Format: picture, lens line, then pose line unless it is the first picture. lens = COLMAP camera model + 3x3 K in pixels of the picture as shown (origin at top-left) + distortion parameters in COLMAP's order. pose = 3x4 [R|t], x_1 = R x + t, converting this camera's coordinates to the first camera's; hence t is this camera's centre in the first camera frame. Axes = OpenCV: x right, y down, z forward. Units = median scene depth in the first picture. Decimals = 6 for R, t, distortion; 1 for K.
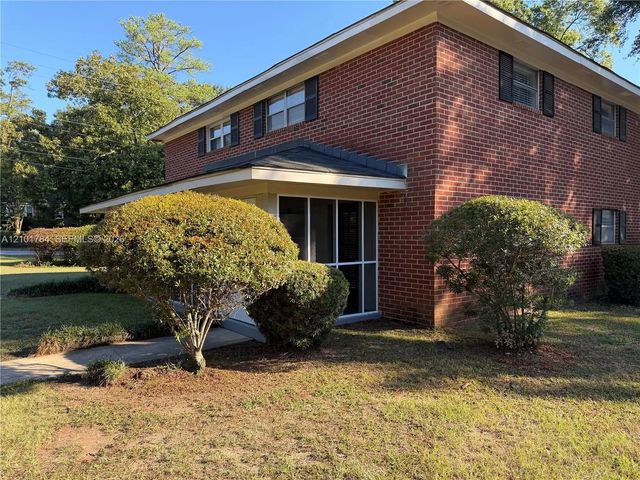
lens RADIAL K [[431.0, 0, 320.0], [0, 431.0, 240.0], [0, 0, 1]] dist [0.192260, -0.130853]
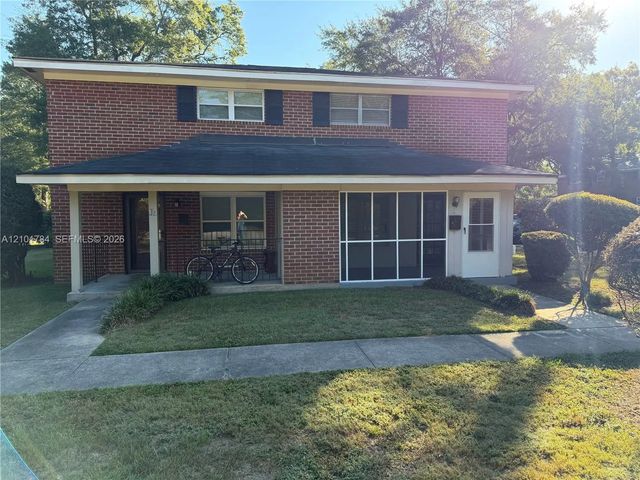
lens RADIAL K [[441.4, 0, 320.0], [0, 441.4, 240.0], [0, 0, 1]] dist [0.116429, -0.147739]
pose [[0.475333, -0.055377, 0.878061, -1.292716], [0.027270, 0.998465, 0.048208, -0.019390], [-0.879383, 0.001030, 0.476114, 0.598398]]
